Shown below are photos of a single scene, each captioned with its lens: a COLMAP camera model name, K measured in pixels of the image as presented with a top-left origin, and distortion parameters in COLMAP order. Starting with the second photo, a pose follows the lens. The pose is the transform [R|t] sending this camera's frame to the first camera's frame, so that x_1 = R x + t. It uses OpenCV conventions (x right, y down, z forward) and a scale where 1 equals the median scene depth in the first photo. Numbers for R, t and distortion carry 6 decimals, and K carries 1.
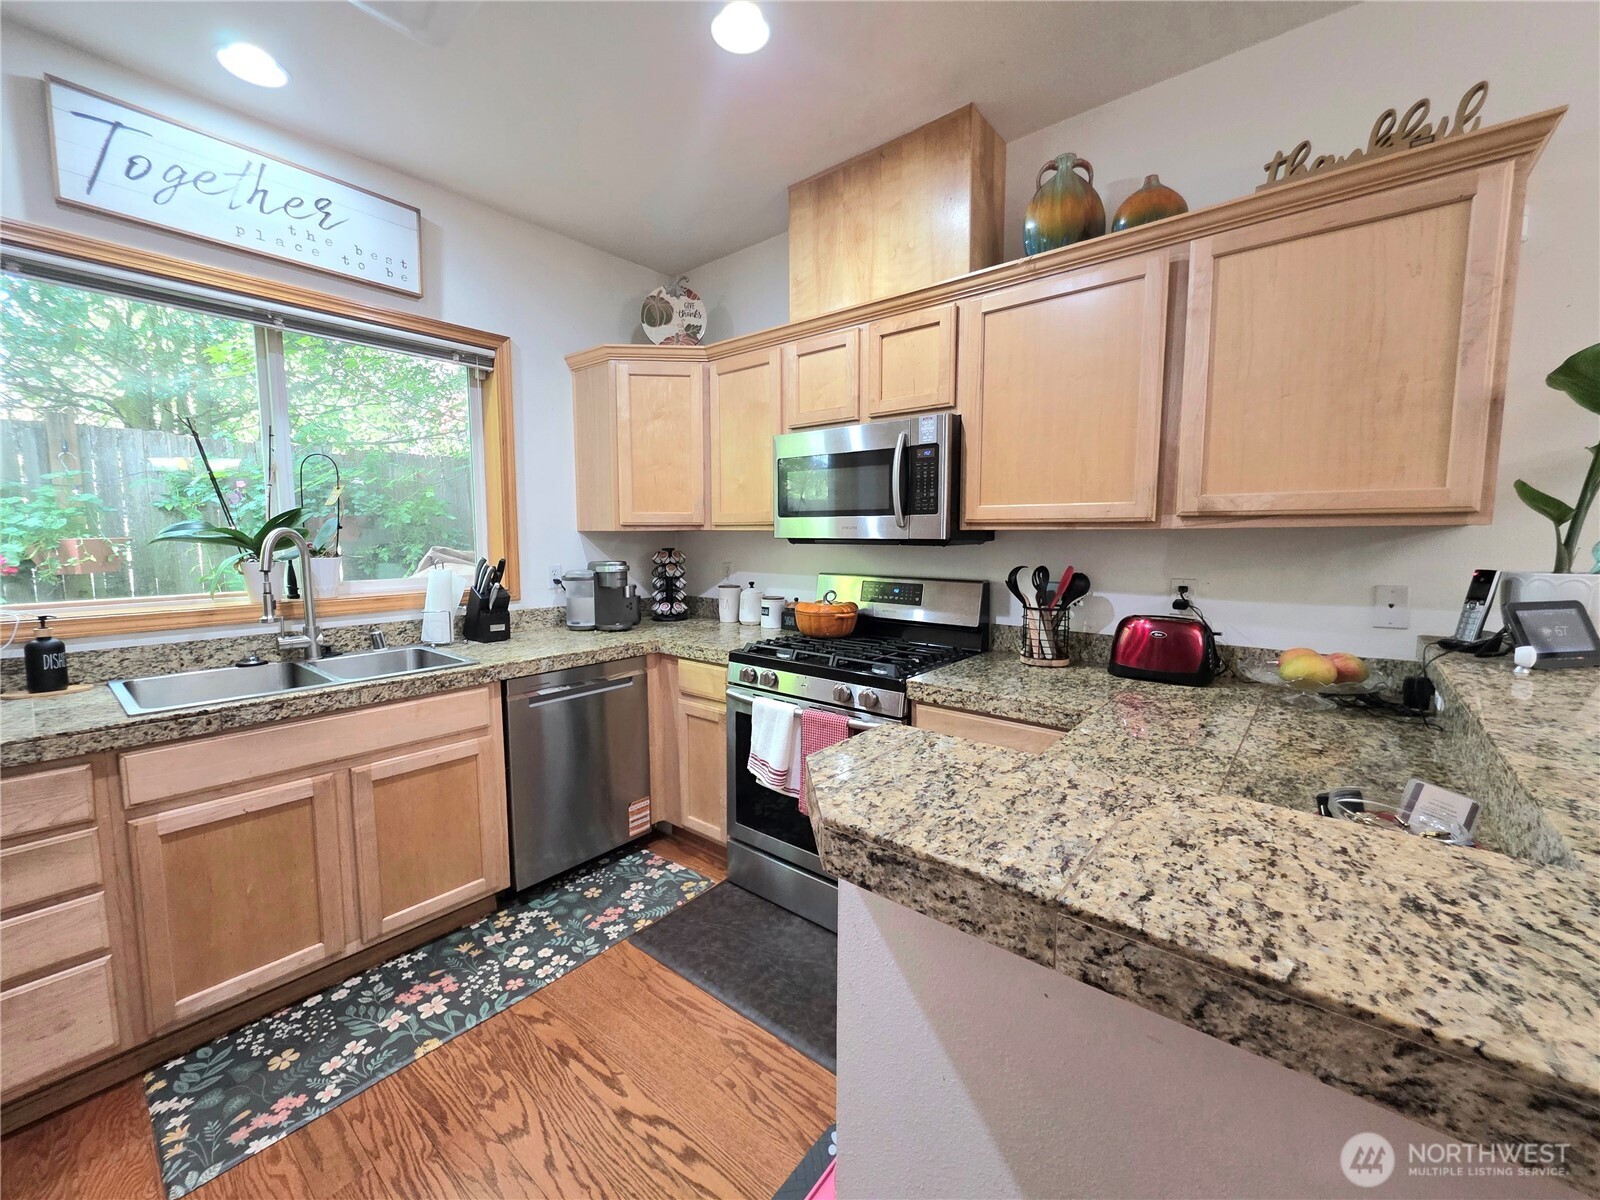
lens RADIAL K [[637.6, 0, 795.8], [0, 637.6, 591.6], [0, 0, 1]] dist [-0.000117, -0.000275]
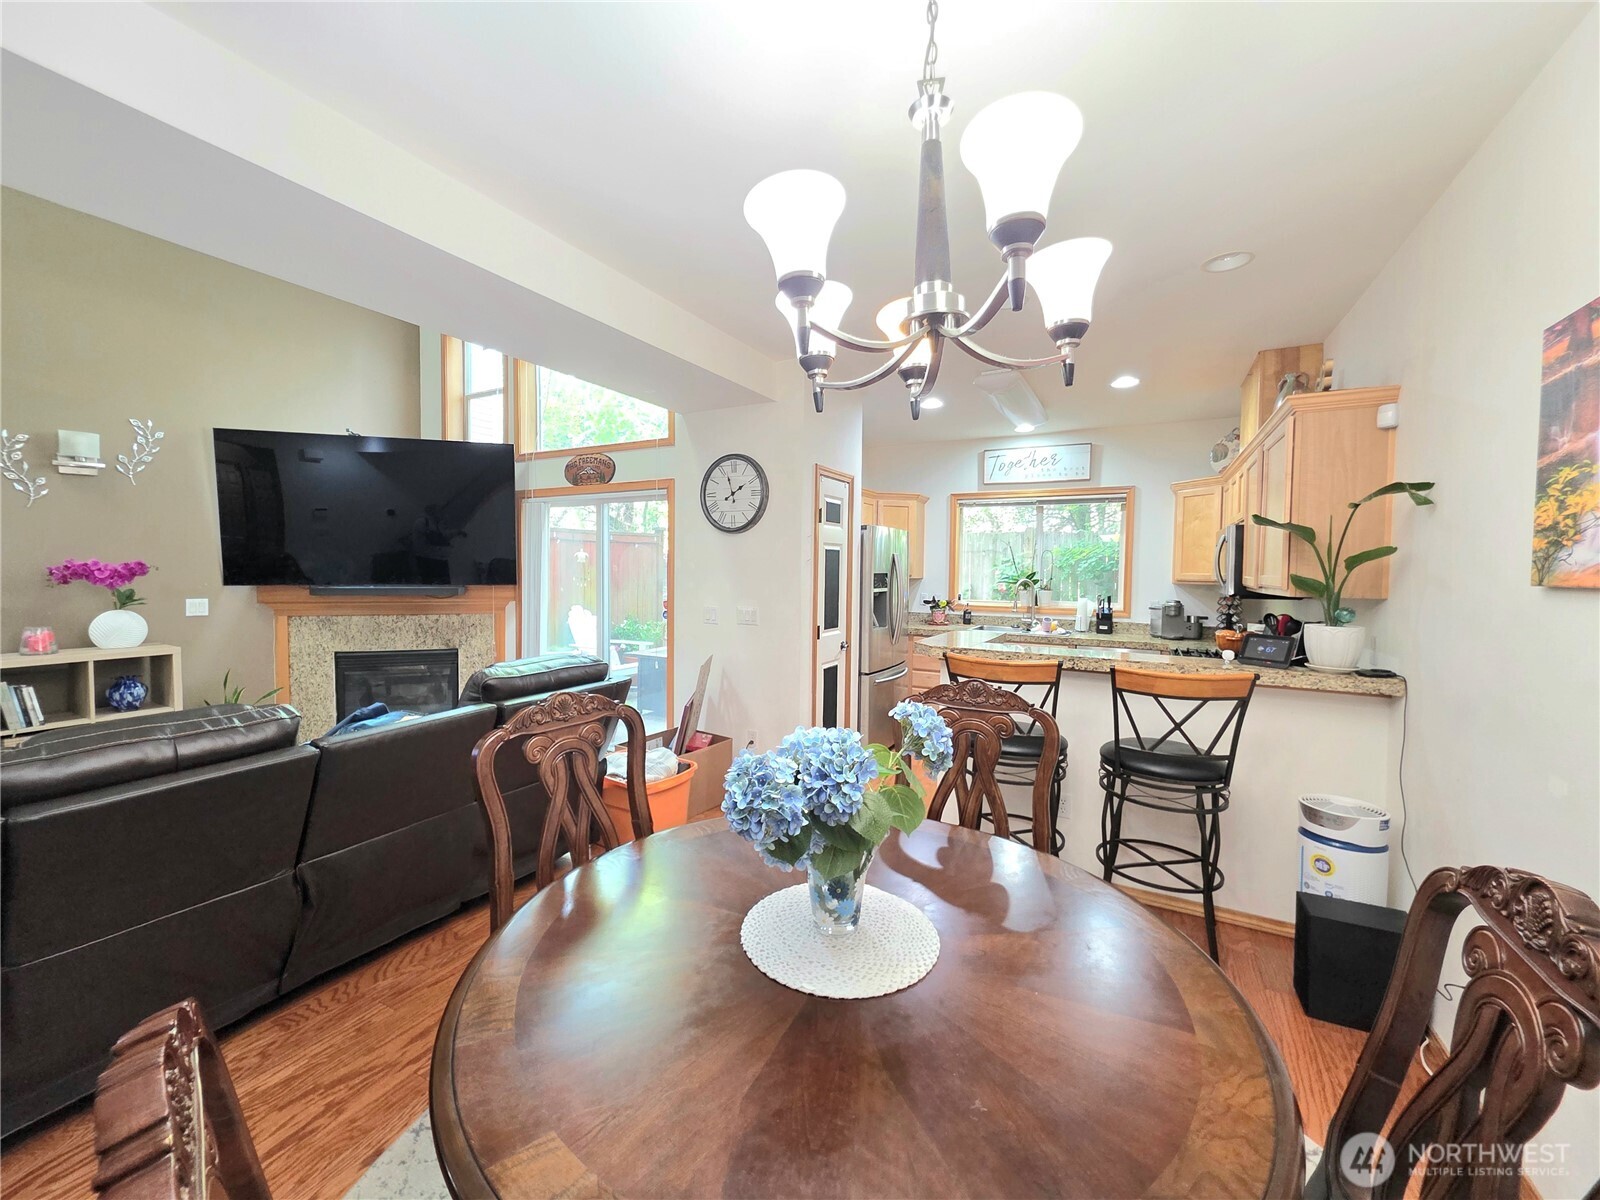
lens RADIAL K [[637.6, 0, 795.1], [0, 637.6, 589.6], [0, 0, 1]] dist [-0.000117, -0.000275]
pose [[0.194755, 0.040165, -0.980029, 1.630821], [-0.101111, 0.994660, 0.020671, -0.011159], [0.975627, 0.095065, 0.197776, -0.499049]]
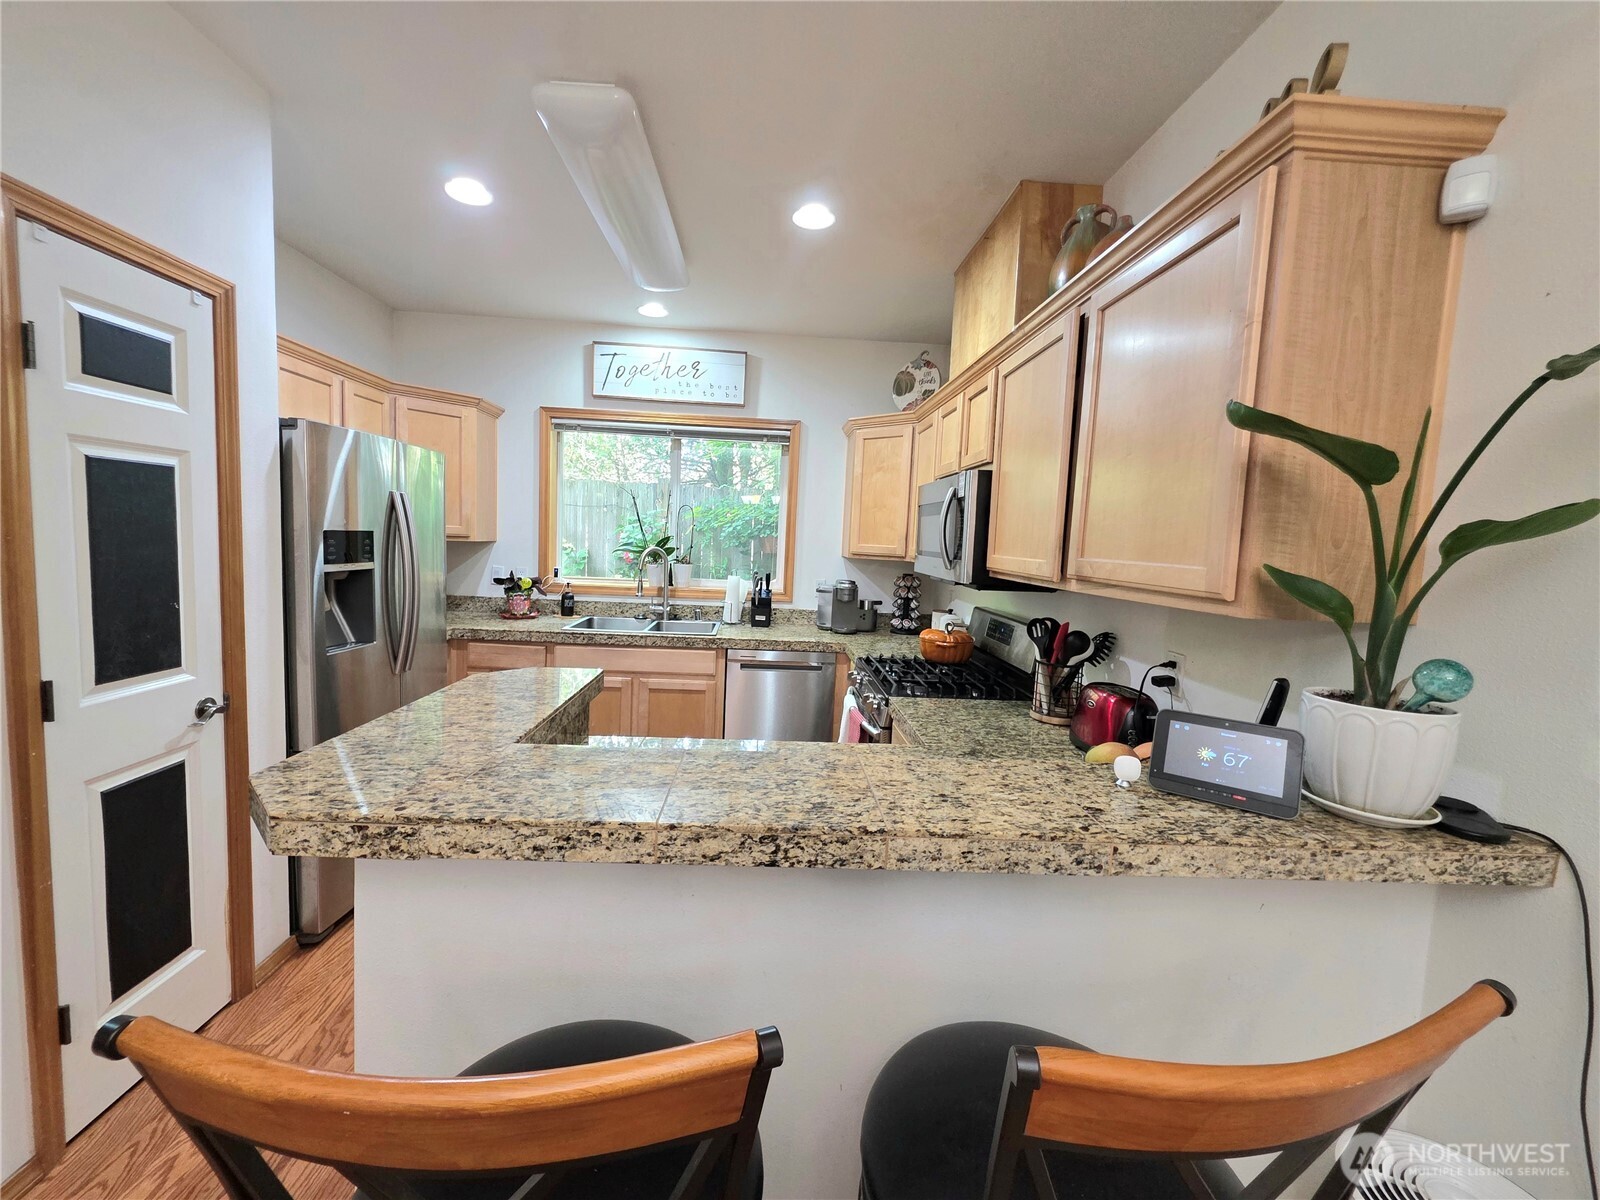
lens RADIAL K [[637.6, 0, 794.4], [0, 637.6, 594.3], [0, 0, 1]] dist [-0.000117, -0.000275]
pose [[0.675913, 0.097568, -0.730495, 0.788413], [-0.112696, 0.993224, 0.028384, -0.058889], [0.728314, 0.063139, 0.682328, 0.035797]]
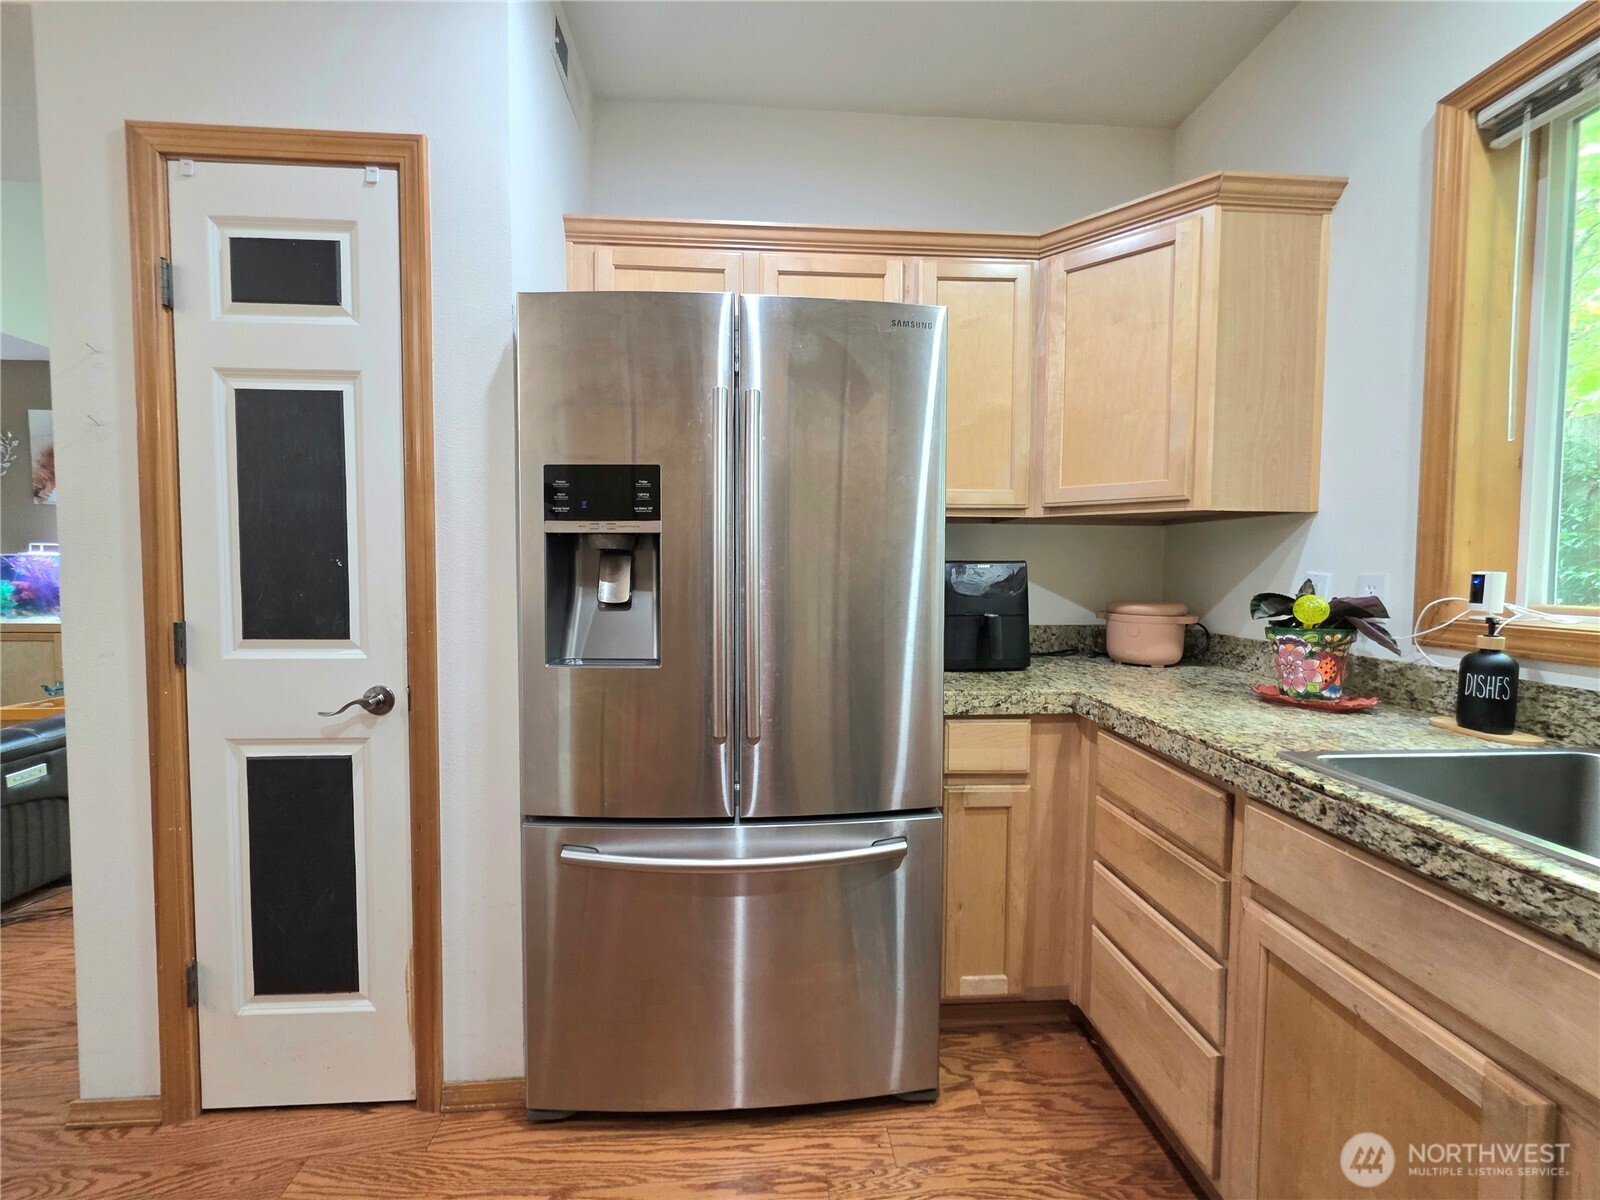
lens RADIAL K [[637.6, 0, 798.4], [0, 637.6, 593.1], [0, 0, 1]] dist [-0.000117, -0.000275]
pose [[-0.726436, 0.026516, -0.686722, -0.149449], [-0.066470, 0.991860, 0.108612, -0.009376], [0.684012, 0.124546, -0.718760, 0.764696]]
